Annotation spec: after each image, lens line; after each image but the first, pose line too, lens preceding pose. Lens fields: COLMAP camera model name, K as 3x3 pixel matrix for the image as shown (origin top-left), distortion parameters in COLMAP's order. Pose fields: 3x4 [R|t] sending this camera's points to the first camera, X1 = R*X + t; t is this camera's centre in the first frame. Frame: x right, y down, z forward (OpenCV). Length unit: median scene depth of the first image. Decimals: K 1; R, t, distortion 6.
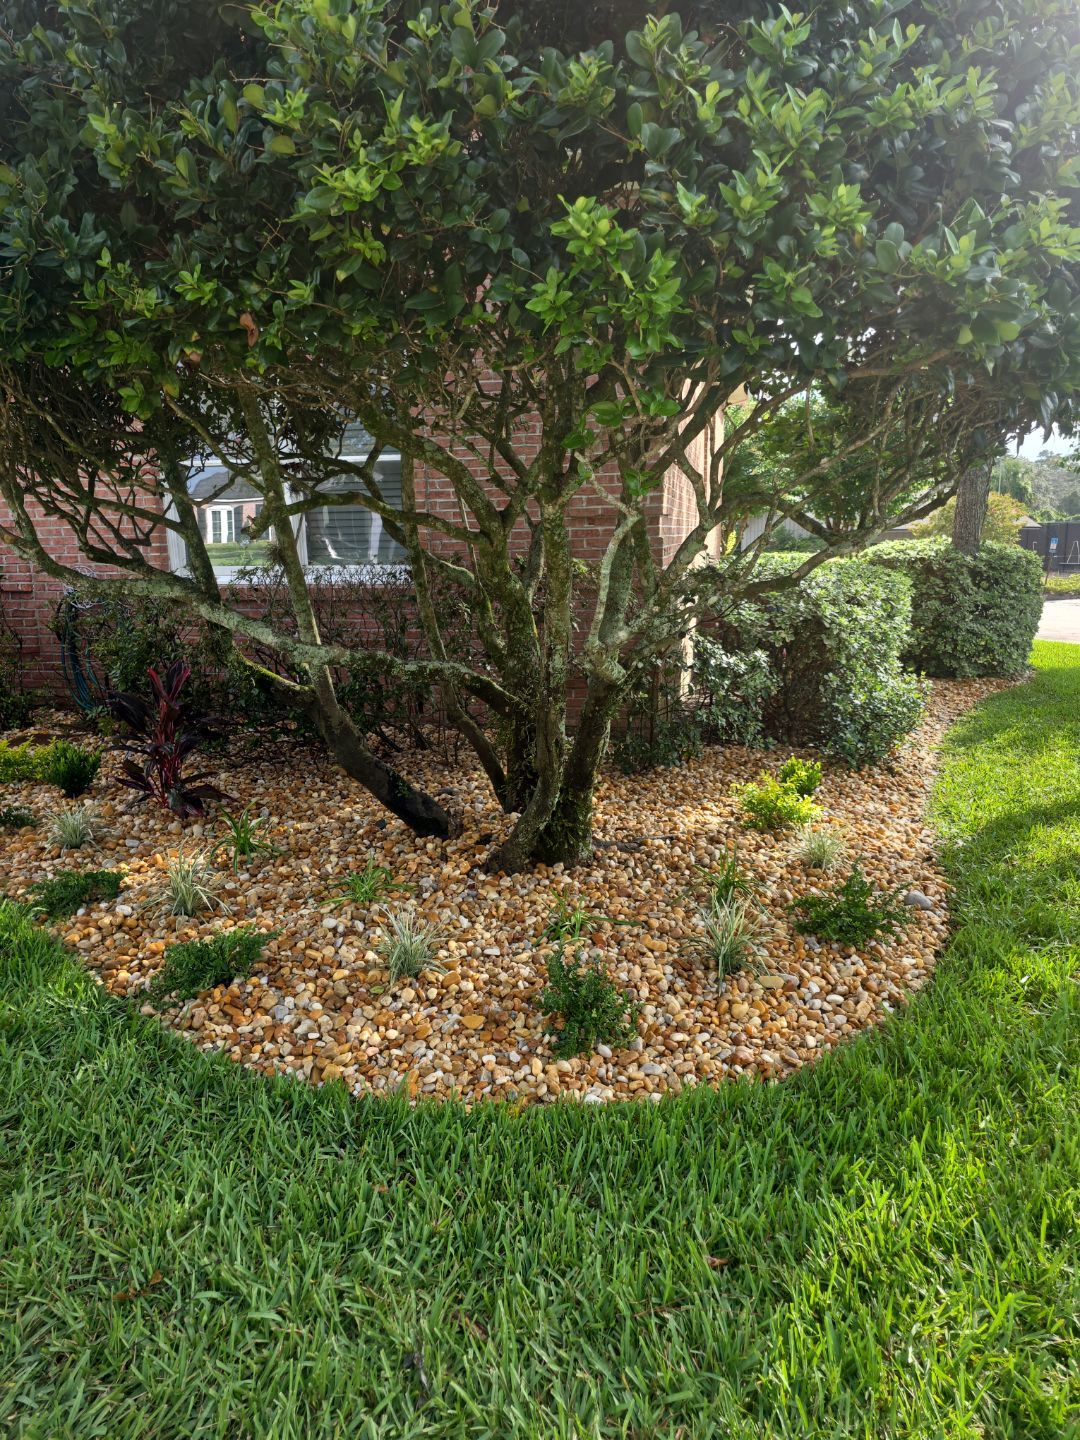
lens RADIAL K [[999.6, 0, 540.4], [0, 999.6, 688.2], [0, 0, 1]] dist [0.060125, -0.080395]
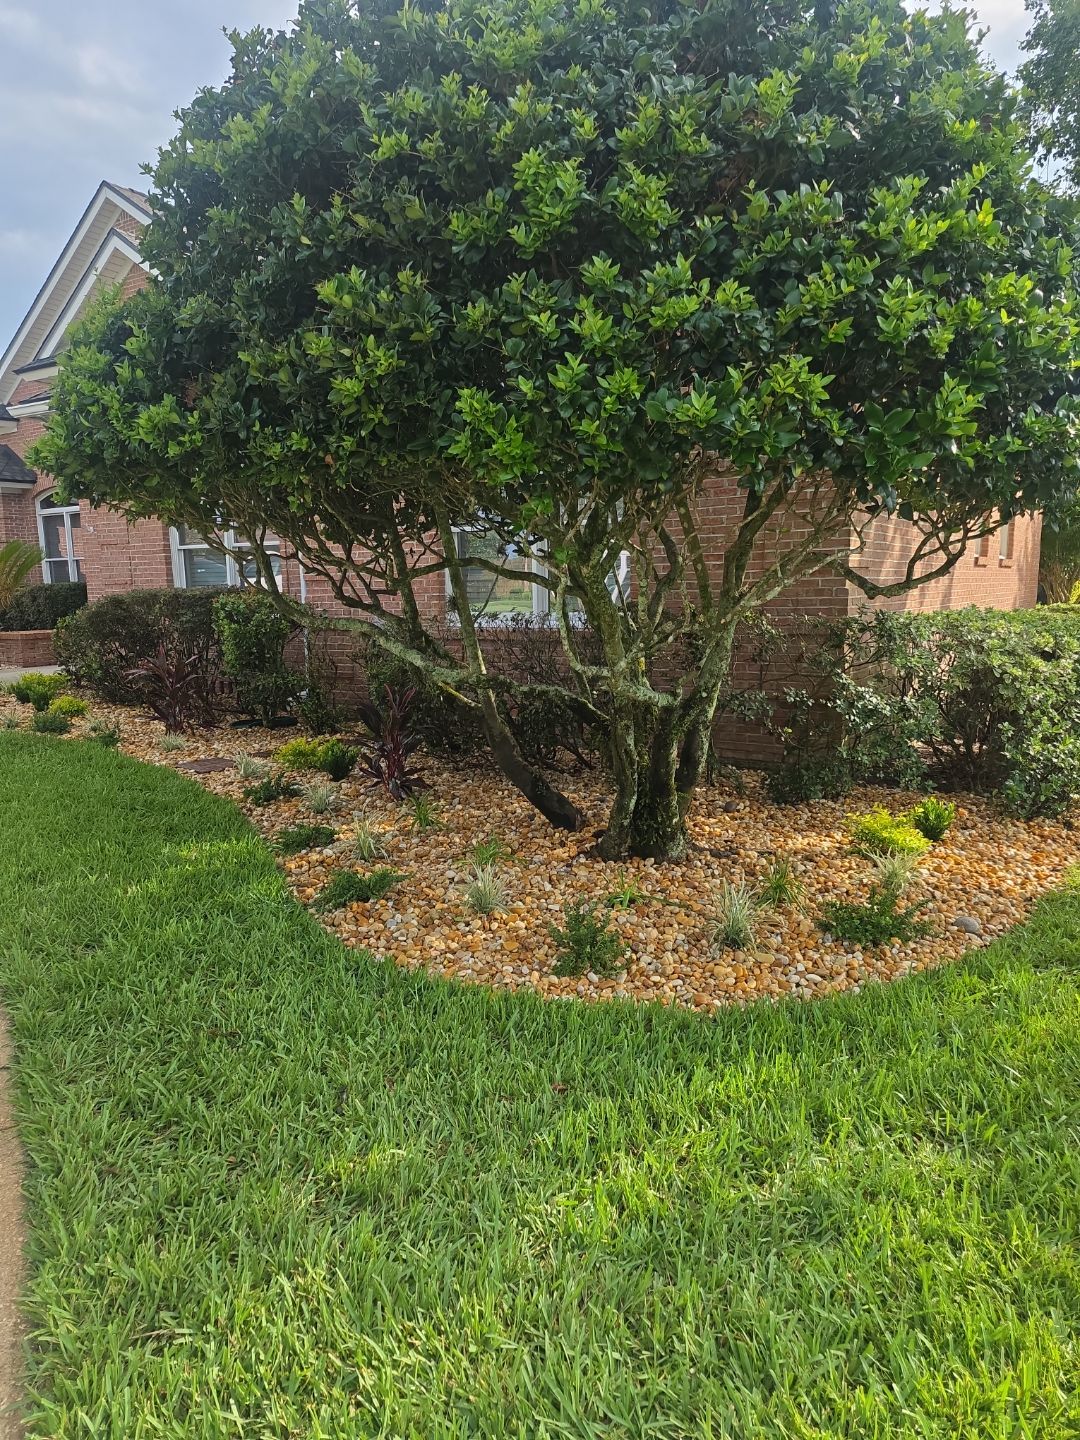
lens RADIAL K [[999.6, 0, 540.4], [0, 999.6, 688.2], [0, 0, 1]] dist [0.060125, -0.080395]
pose [[0.934614, 0.043715, -0.352966, 0.360670], [-0.062548, 0.997153, -0.042122, 0.033395], [0.350119, 0.061445, 0.934688, -0.225288]]
